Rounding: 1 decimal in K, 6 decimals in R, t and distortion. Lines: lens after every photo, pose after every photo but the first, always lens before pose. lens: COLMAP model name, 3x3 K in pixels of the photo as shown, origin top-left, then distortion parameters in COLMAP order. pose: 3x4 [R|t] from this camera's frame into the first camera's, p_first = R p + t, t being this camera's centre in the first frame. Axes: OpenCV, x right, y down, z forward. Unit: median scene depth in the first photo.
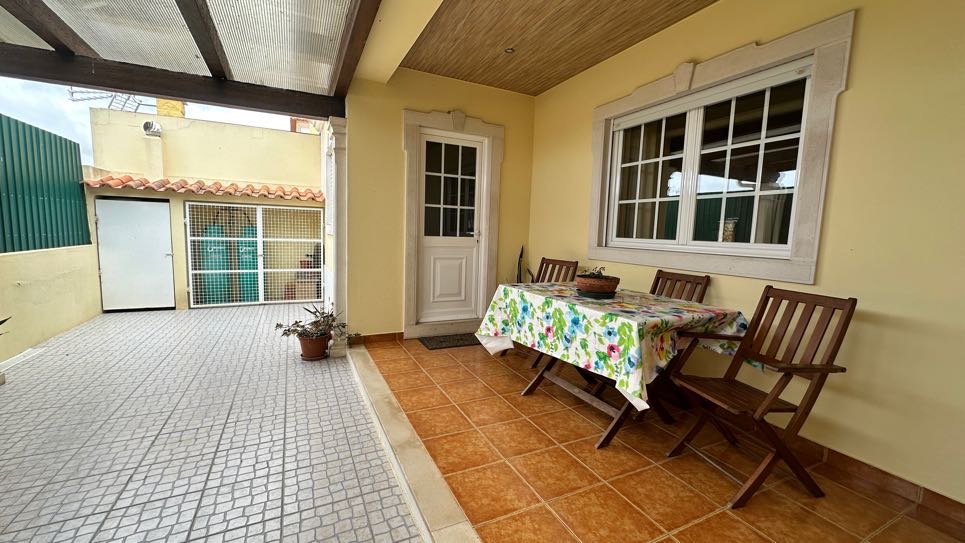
lens RADIAL K [[386.0, 0, 477.8], [0, 386.0, 272.1], [0, 0, 1]] dist [-0.004032, 0.000783]
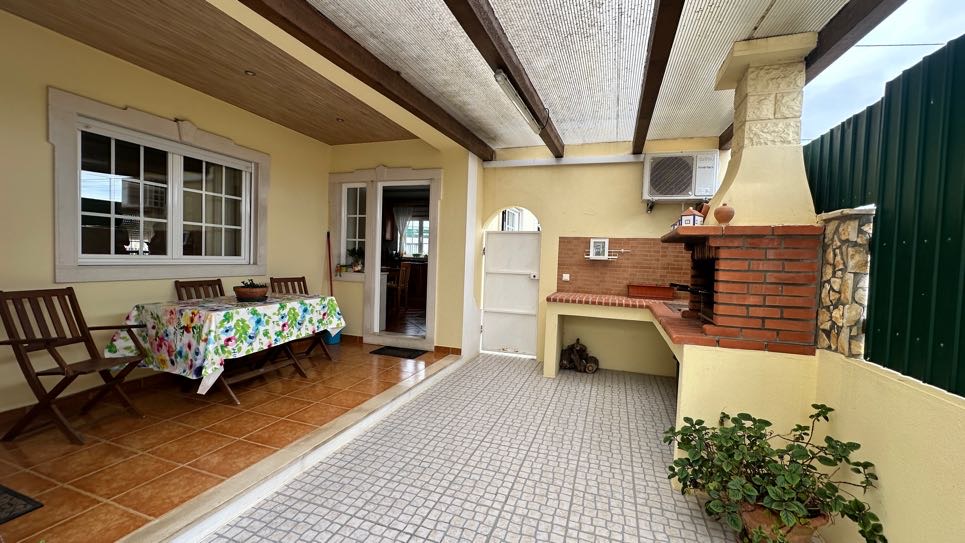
lens RADIAL K [[386.0, 0, 481.9], [0, 386.0, 269.8], [0, 0, 1]] dist [-0.004032, 0.000783]
pose [[-0.709339, -0.081593, 0.700129, -1.250886], [0.015737, 0.991197, 0.131458, -0.218252], [-0.704691, 0.104266, -0.701811, 1.396915]]
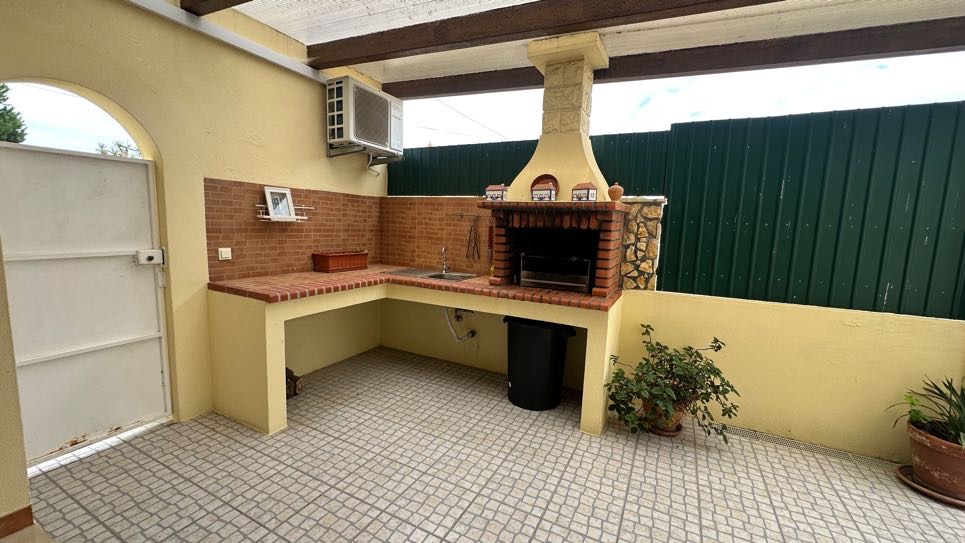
lens RADIAL K [[386.0, 0, 481.6], [0, 386.0, 269.7], [0, 0, 1]] dist [-0.004032, 0.000783]
pose [[-0.797331, 0.010735, -0.603447, -0.068749], [-0.125247, 0.975133, 0.182835, -0.160355], [0.590404, 0.221360, -0.776159, 0.994907]]
